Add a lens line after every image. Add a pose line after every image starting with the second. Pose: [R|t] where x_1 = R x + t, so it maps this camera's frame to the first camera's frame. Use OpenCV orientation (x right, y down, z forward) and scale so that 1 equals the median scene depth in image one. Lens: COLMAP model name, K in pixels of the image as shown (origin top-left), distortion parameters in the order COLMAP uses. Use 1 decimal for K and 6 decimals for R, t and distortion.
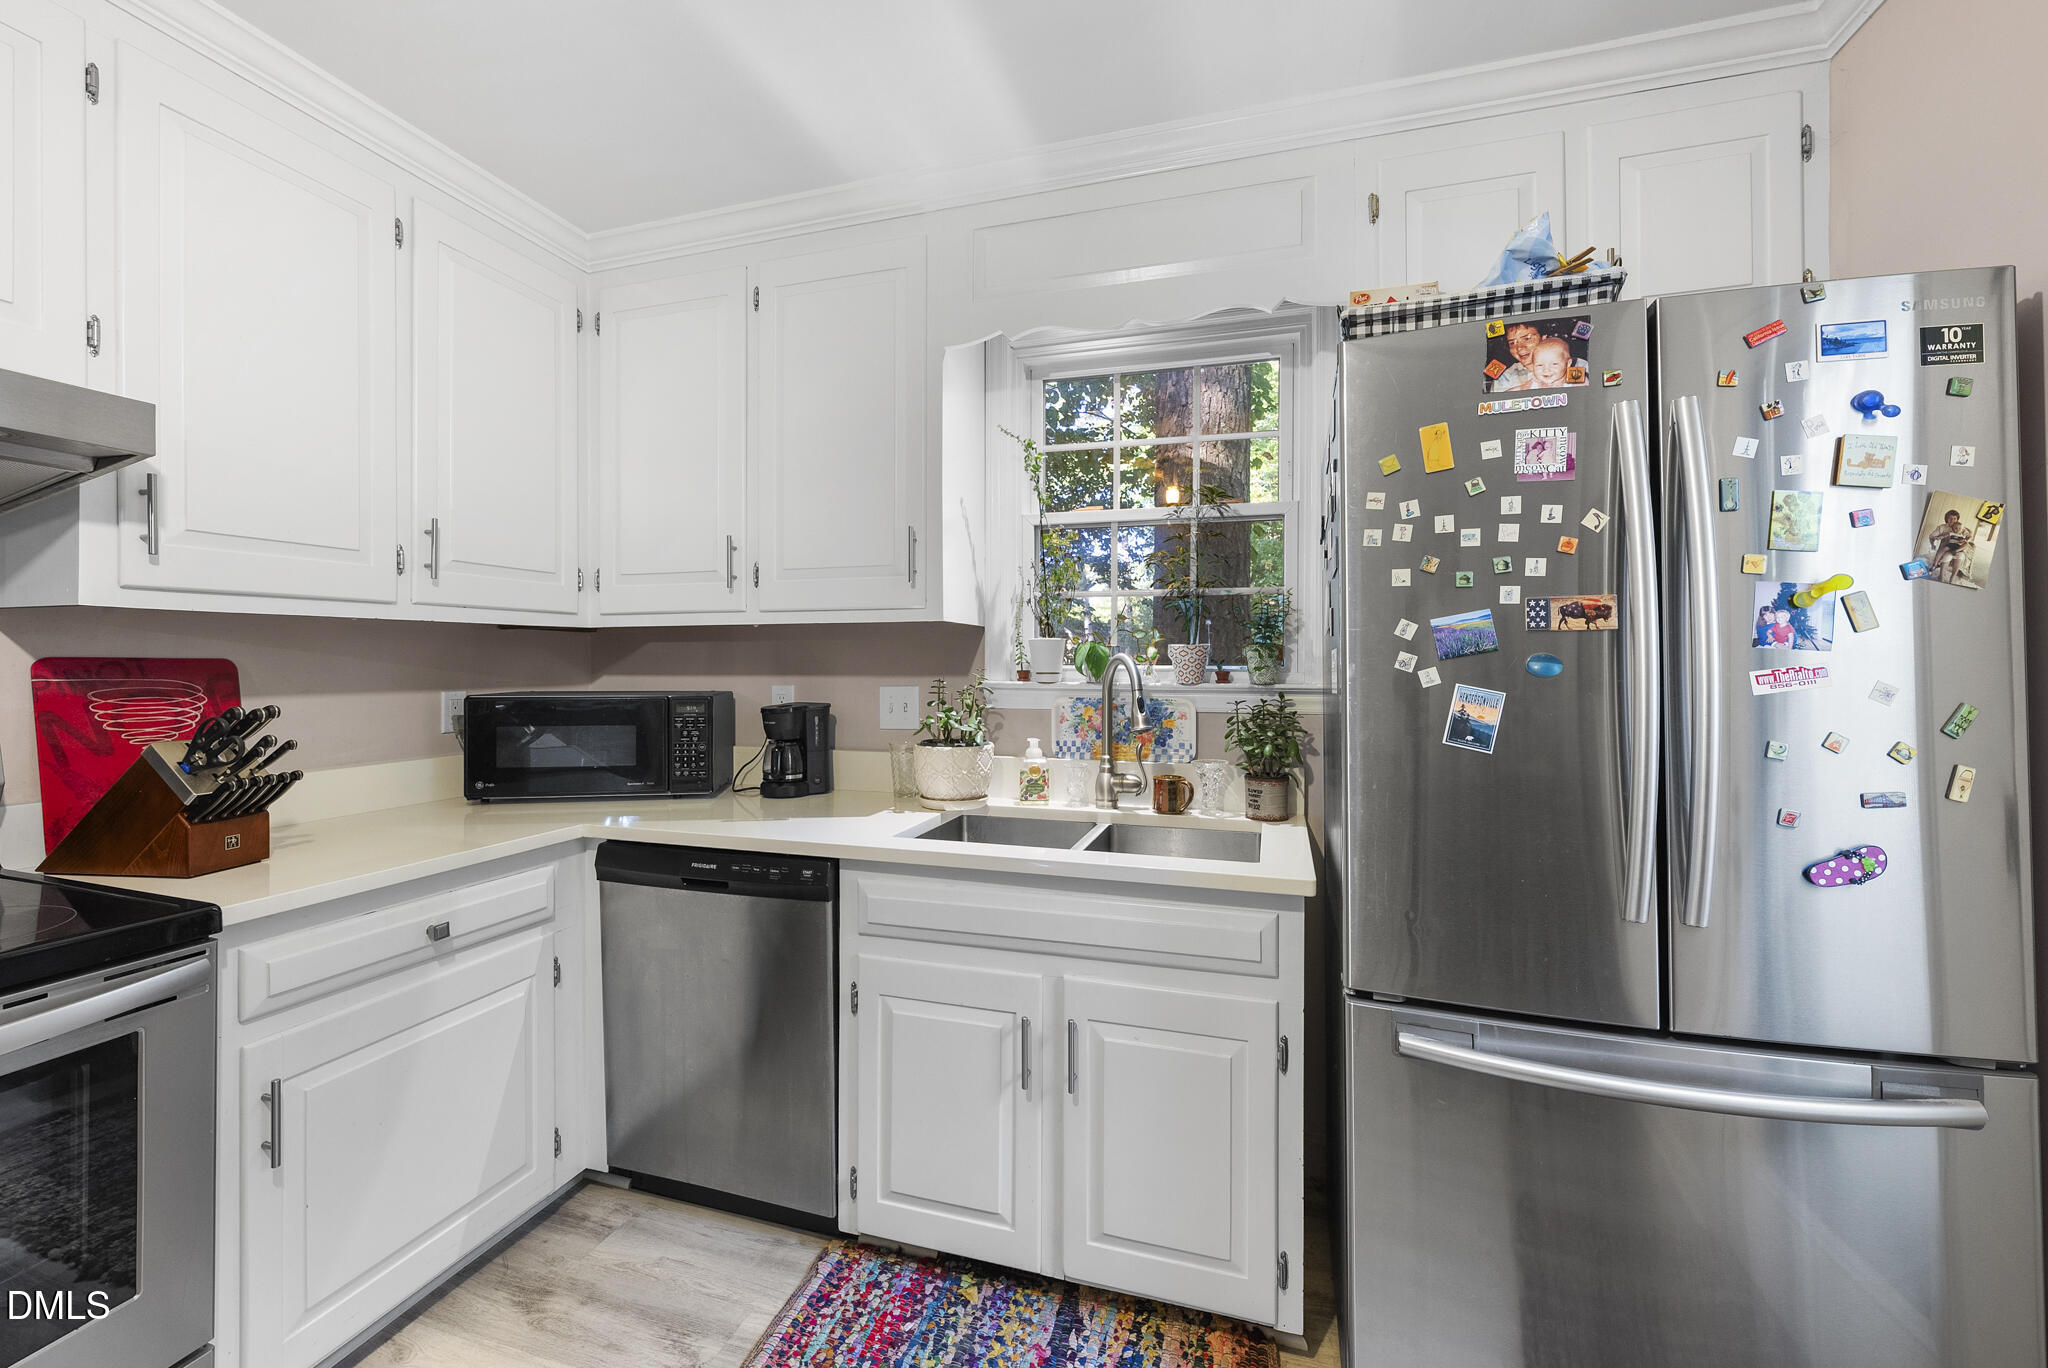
lens RADIAL K [[803.8, 0, 1024.9], [0, 803.8, 666.6], [0, 0, 1]] dist [-0.001643, 0.000152]
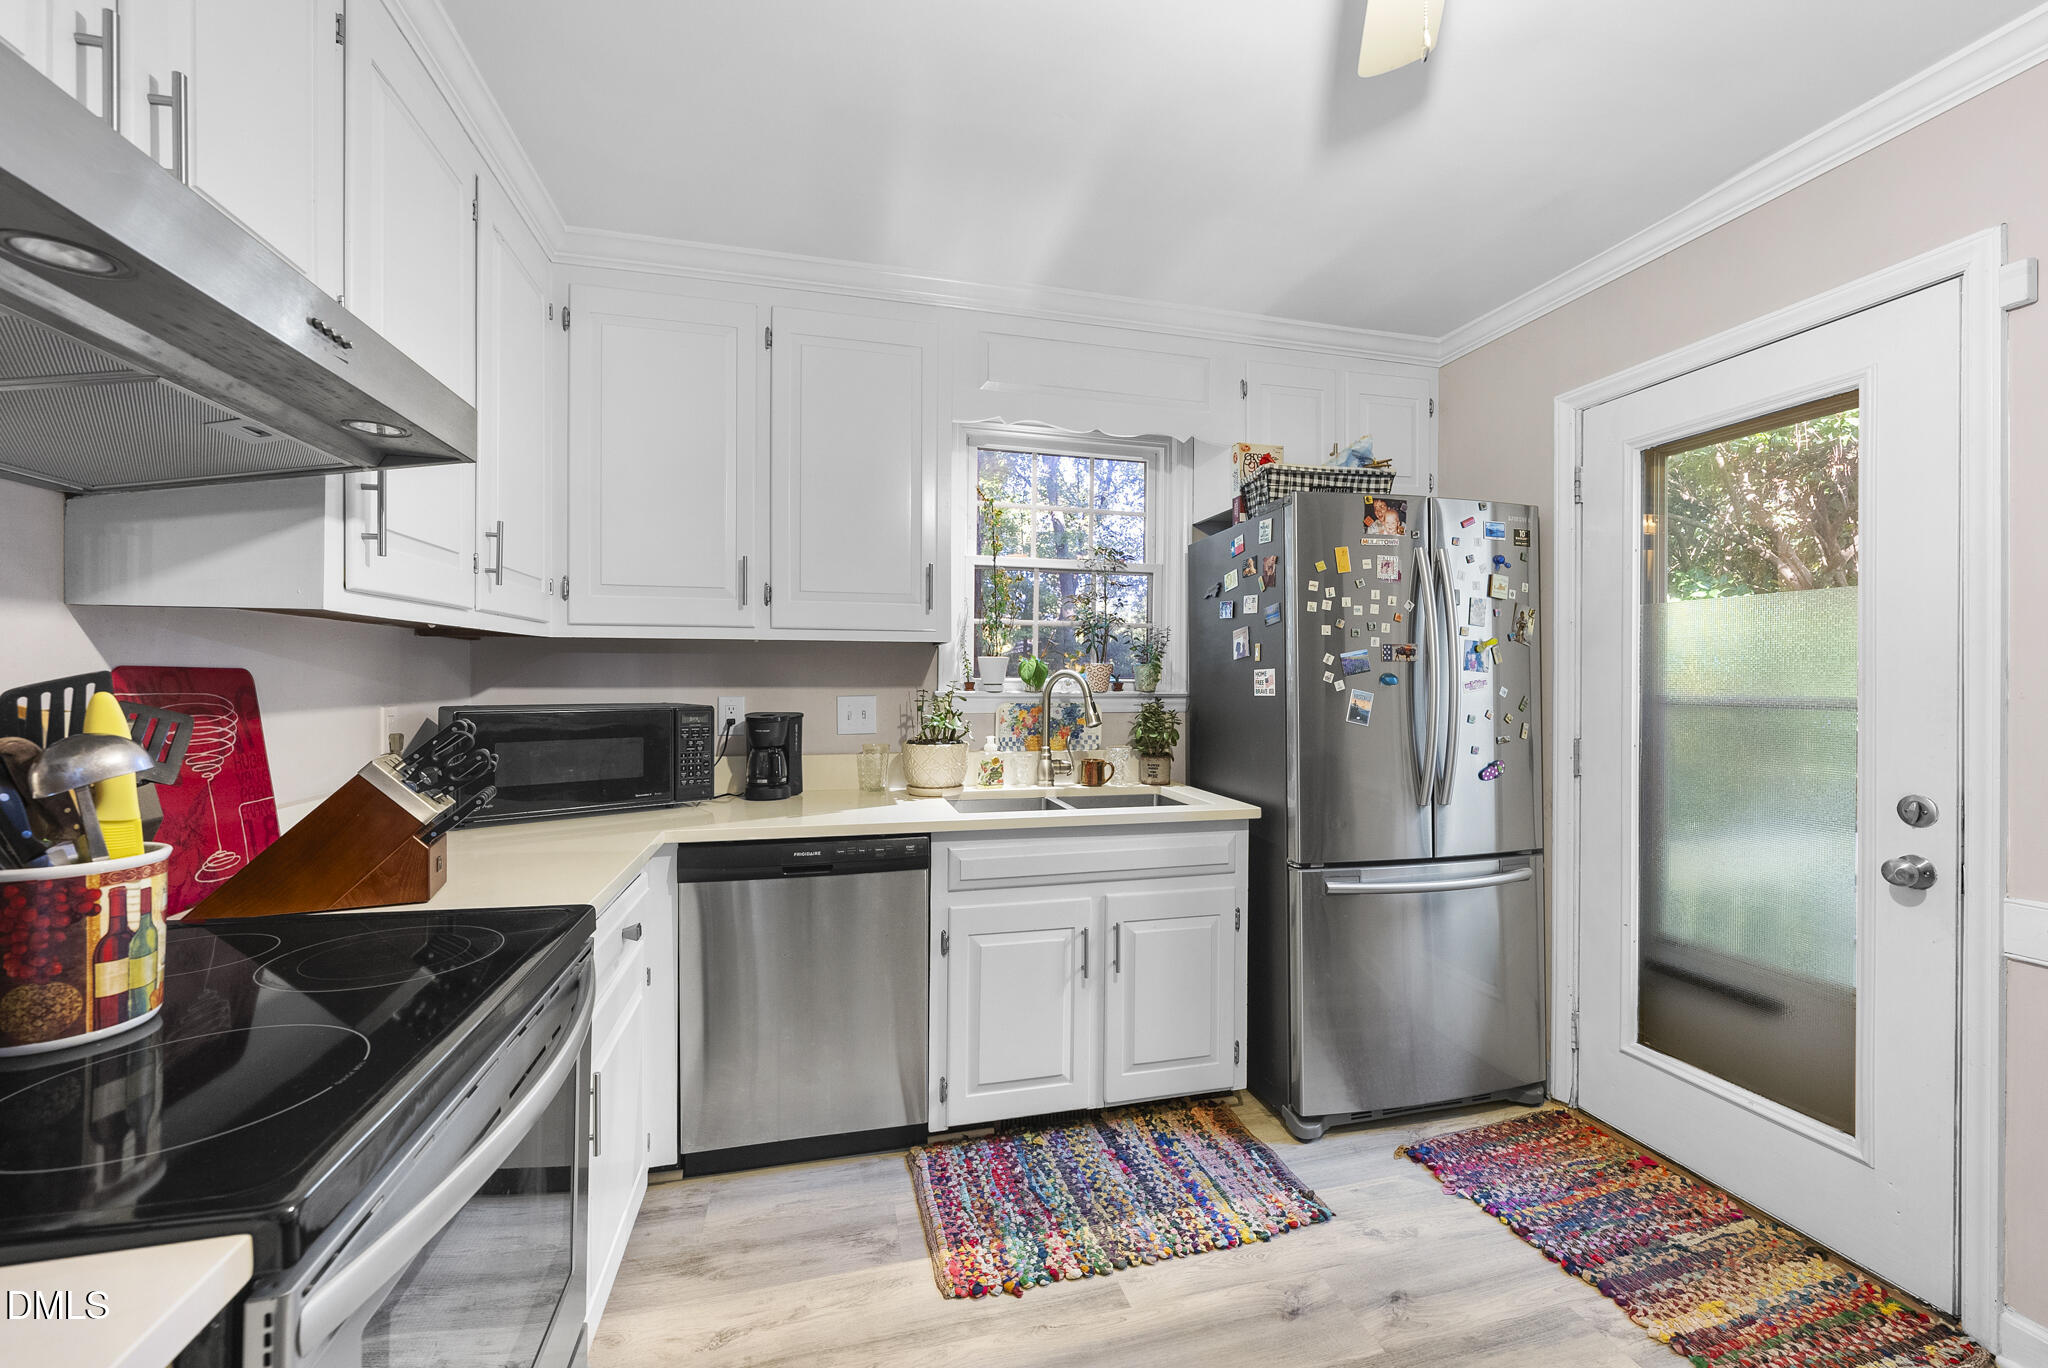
lens RADIAL K [[803.8, 0, 1027.7], [0, 803.8, 687.4], [0, 0, 1]] dist [-0.001643, 0.000152]
pose [[0.855817, -0.003707, 0.517266, -0.744539], [-0.001663, 0.999949, 0.009918, 0.000560], [-0.517277, -0.009348, 0.855767, -0.138364]]
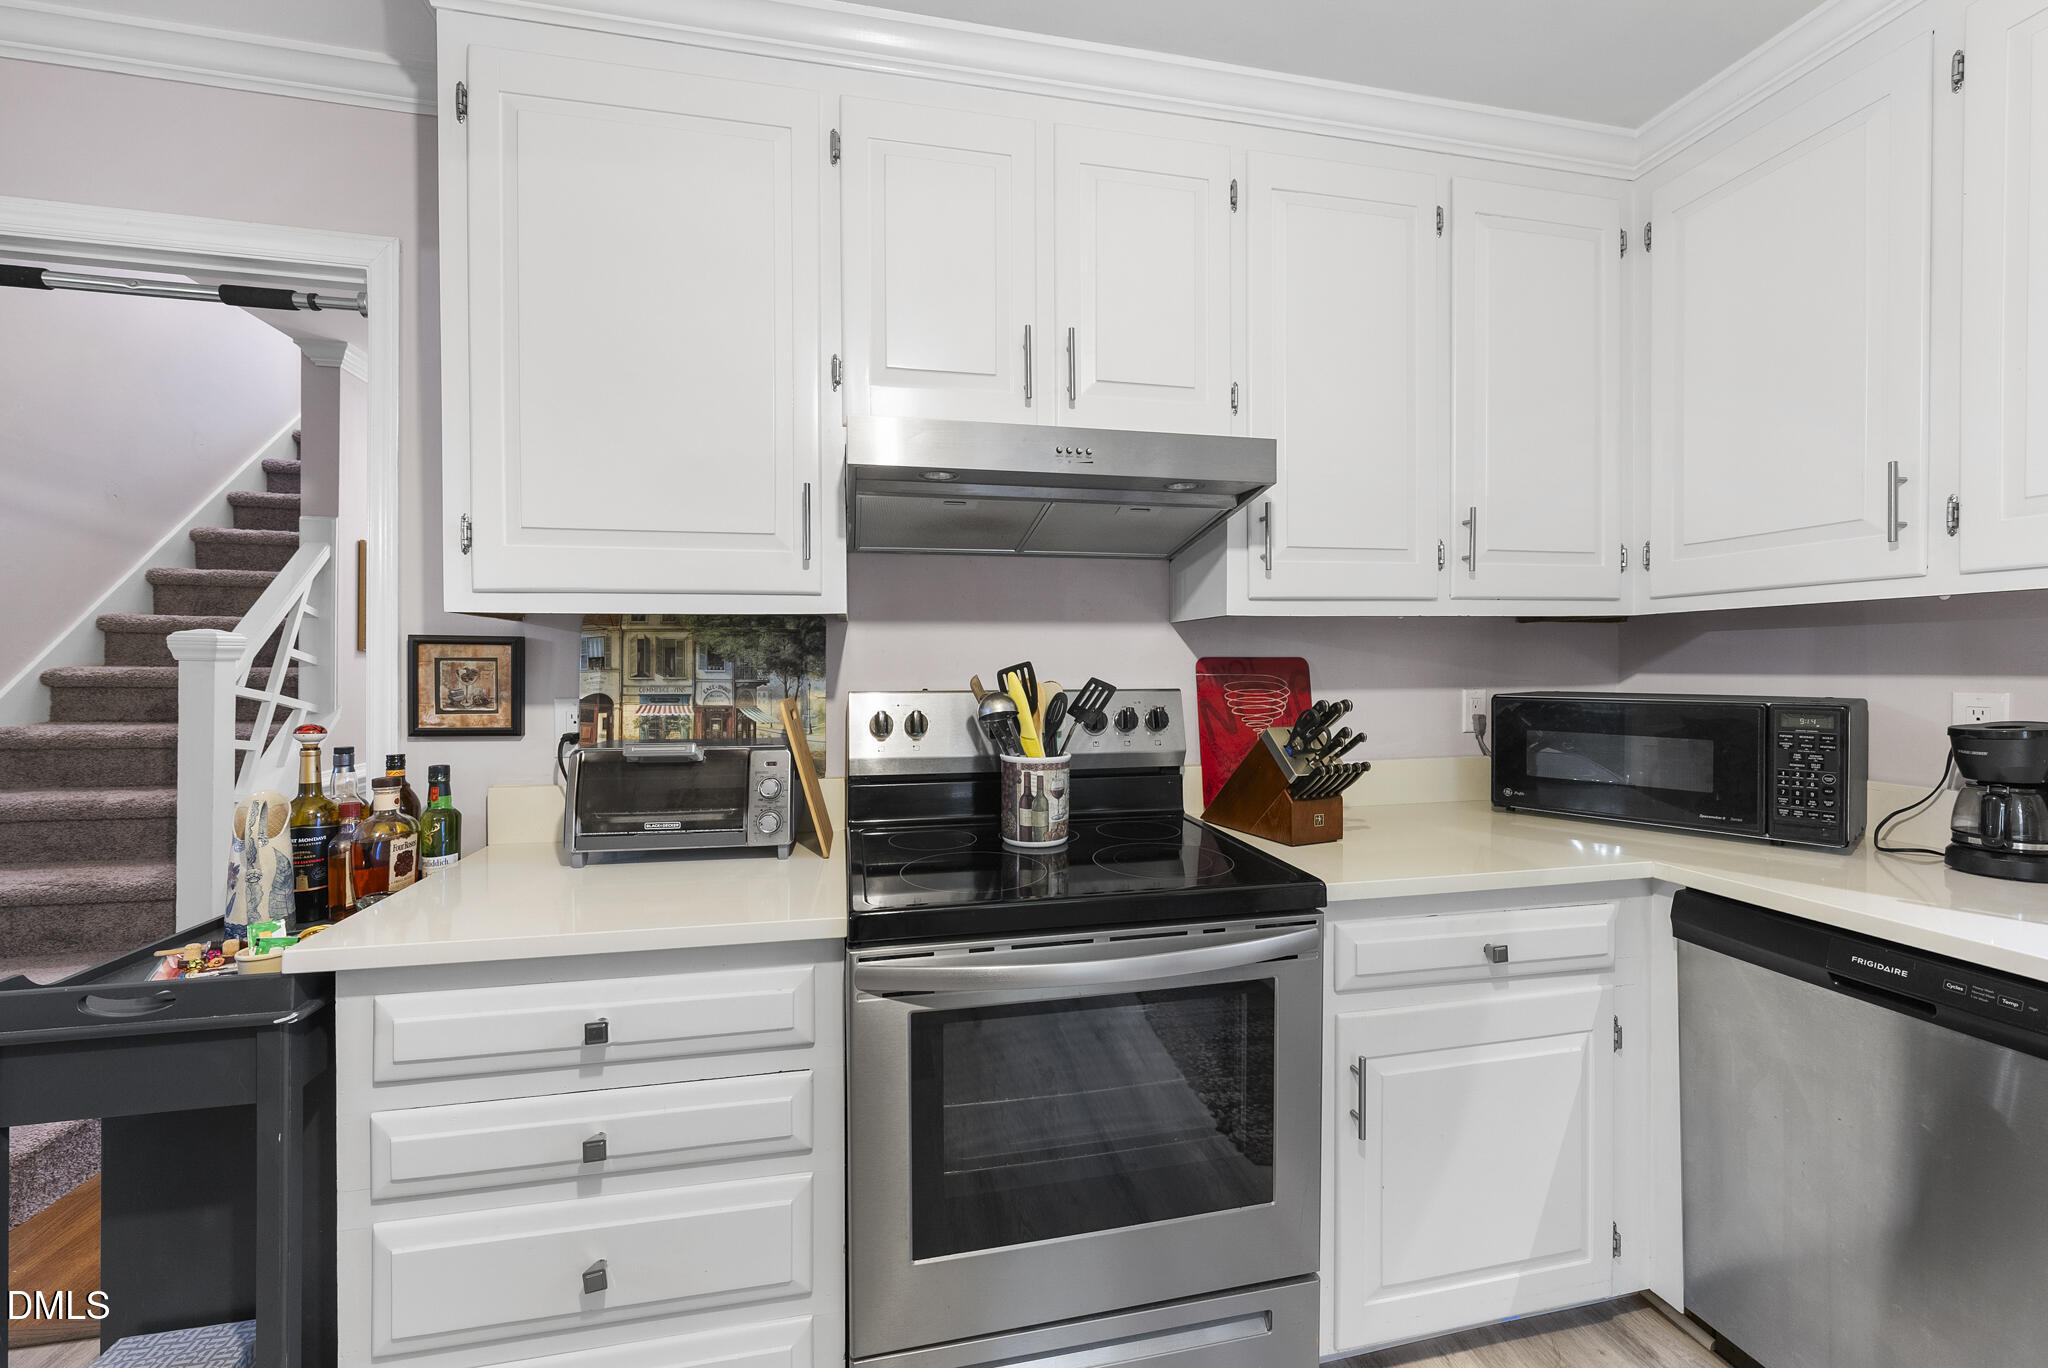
lens RADIAL K [[803.8, 0, 1018.1], [0, 803.8, 674.5], [0, 0, 1]] dist [-0.001643, 0.000152]
pose [[0.487211, 0.007775, -0.873250, -0.178022], [0.002954, 0.999940, 0.010551, 0.001378], [0.873279, -0.007720, 0.487159, 0.072714]]
